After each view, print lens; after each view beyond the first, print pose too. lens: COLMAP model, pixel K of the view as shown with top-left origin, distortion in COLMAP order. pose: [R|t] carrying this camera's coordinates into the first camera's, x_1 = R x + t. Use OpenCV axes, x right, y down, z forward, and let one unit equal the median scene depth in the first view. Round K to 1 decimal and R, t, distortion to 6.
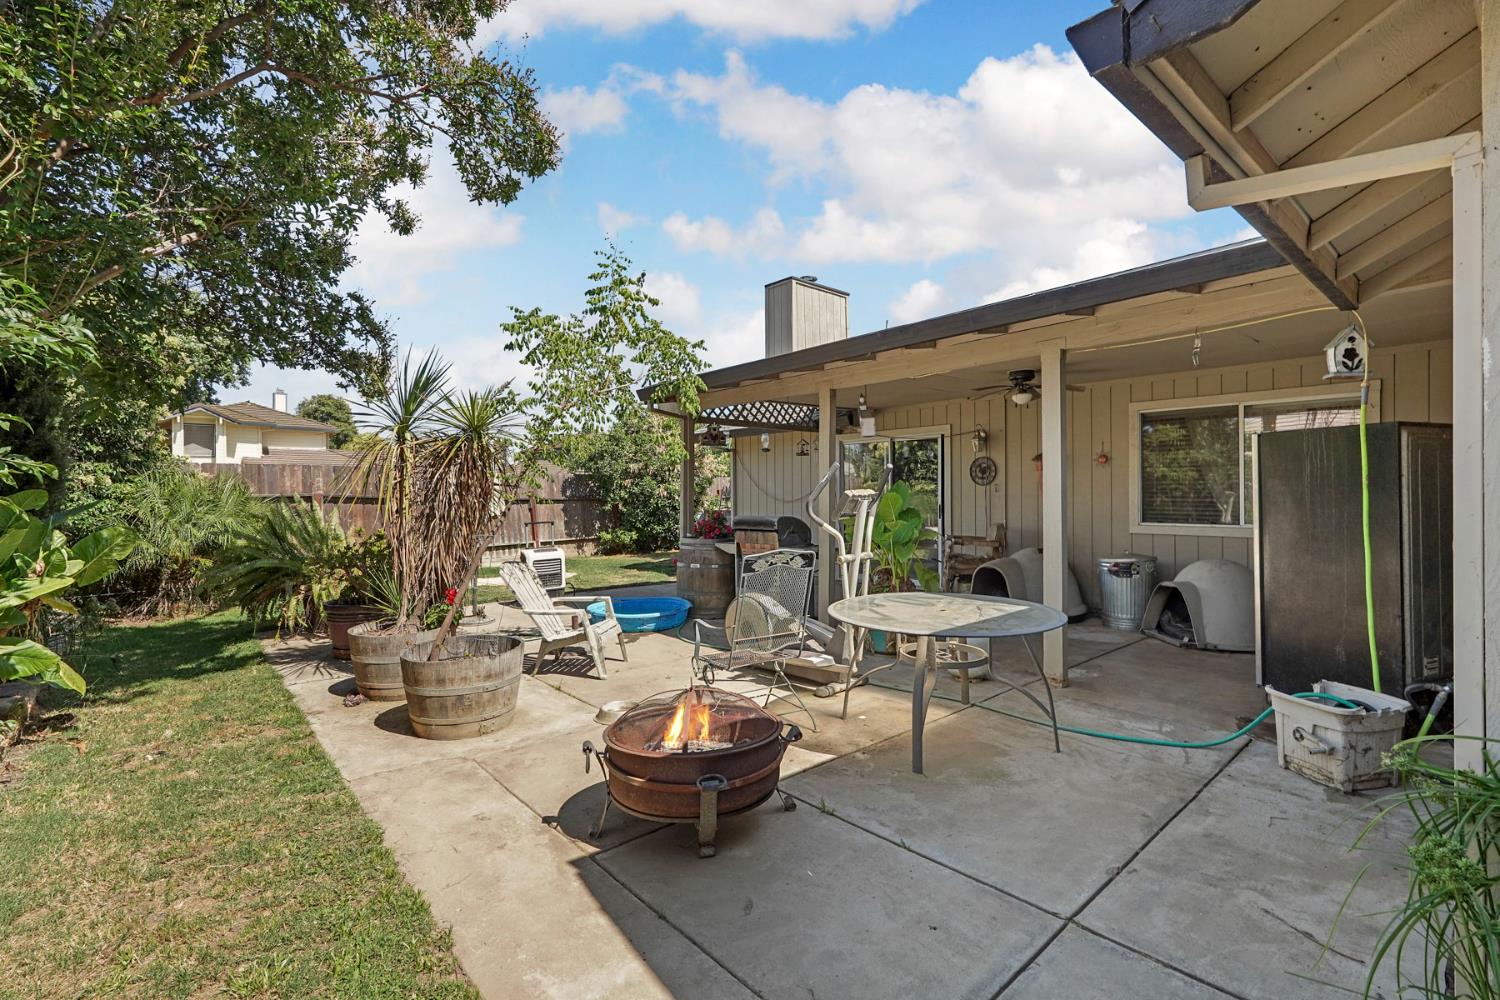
lens RADIAL K [[698.2, 0, 750.0], [0, 698.2, 500.0], [0, 0, 1]] dist [0.000303, 0.001452]
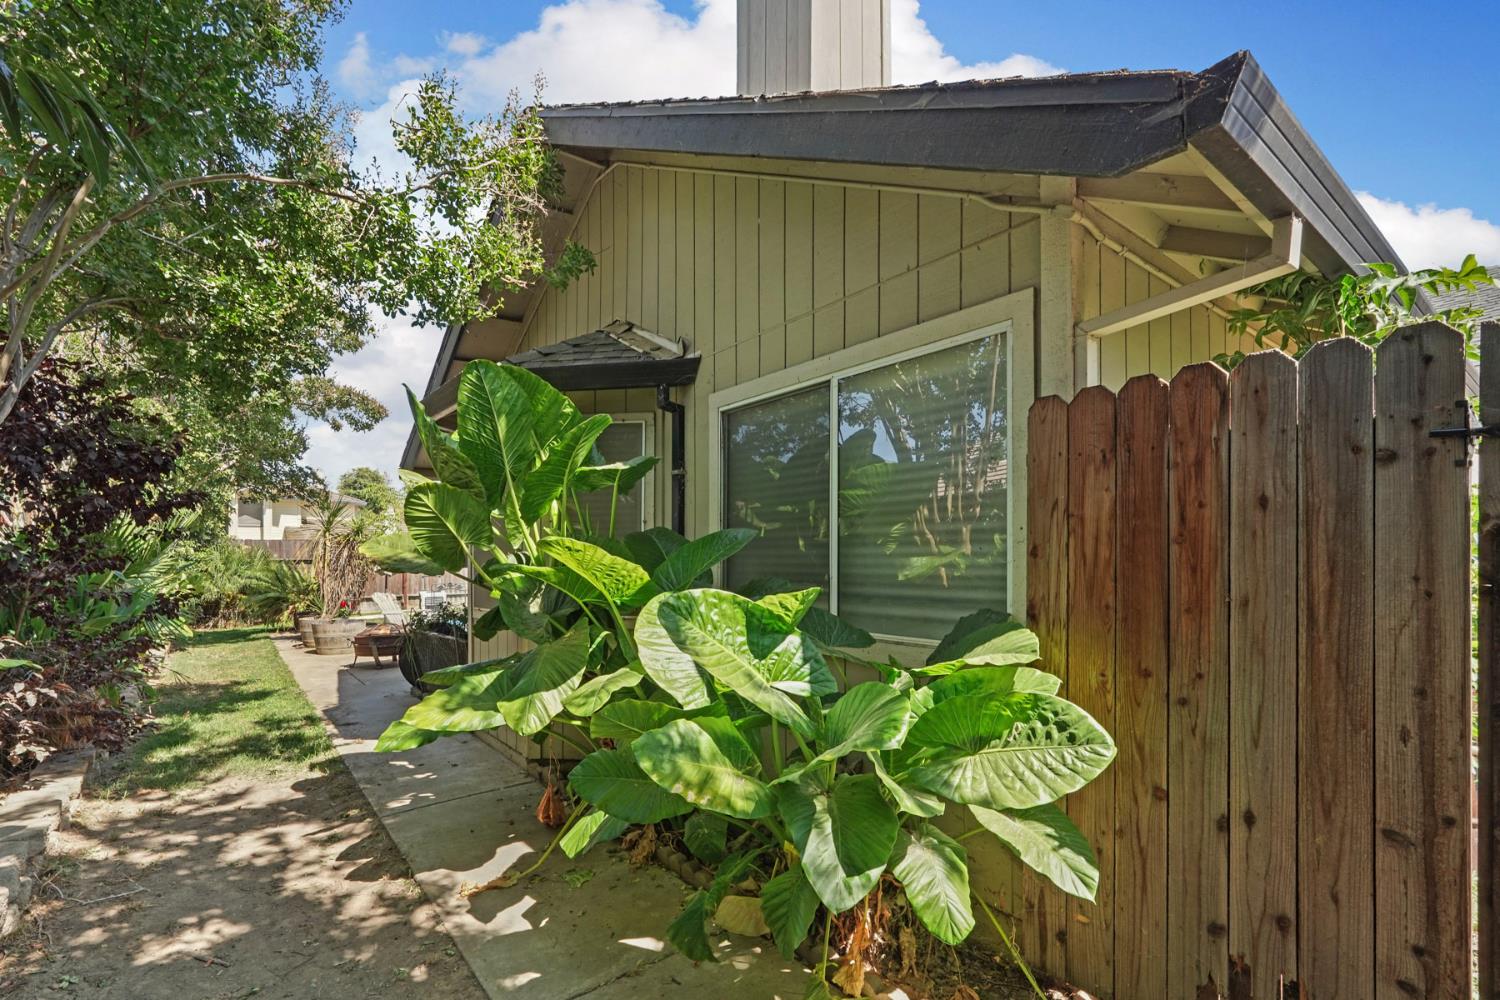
lens RADIAL K [[680.9, 0, 753.0], [0, 680.9, 558.4], [0, 0, 1]] dist [-0.018010, 0.010937]
pose [[0.999466, 0.001769, -0.032626, 0.566398], [-0.001984, 0.999976, -0.006571, -0.000057], [0.032614, 0.006632, 0.999446, -0.674827]]
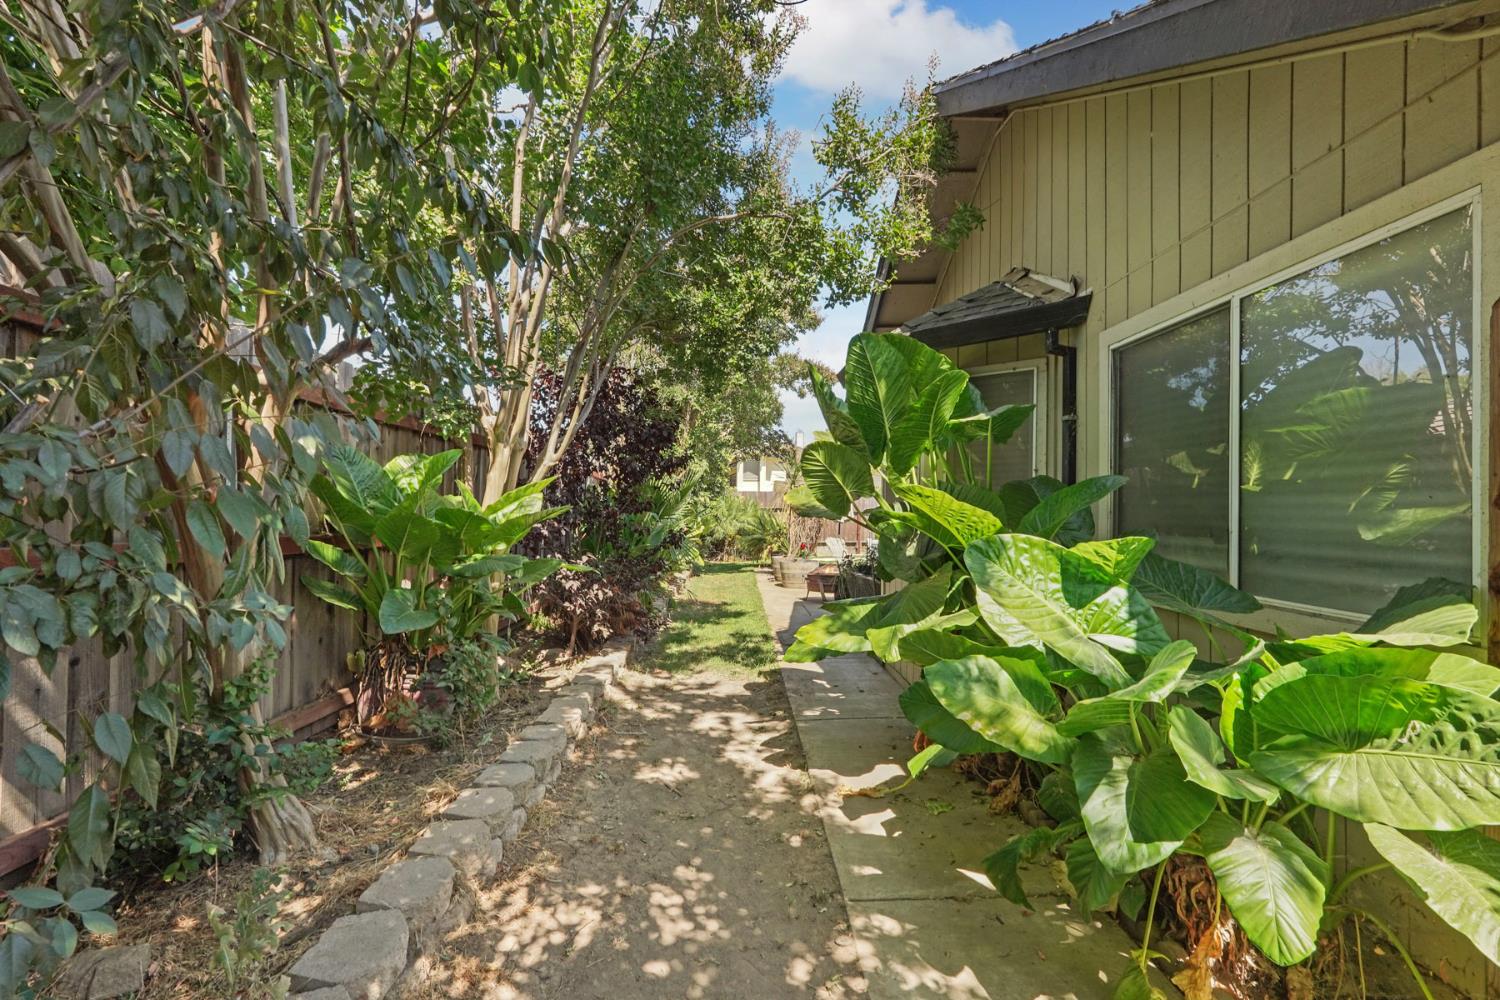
lens RADIAL K [[698.2, 0, 750.0], [0, 698.2, 500.0], [0, 0, 1]] dist [0.000303, 0.001452]
pose [[0.778306, 0.007901, -0.627835, 0.623745], [-0.021878, 0.999655, -0.014541, 0.002468], [0.627504, 0.025053, 0.778211, -0.693292]]
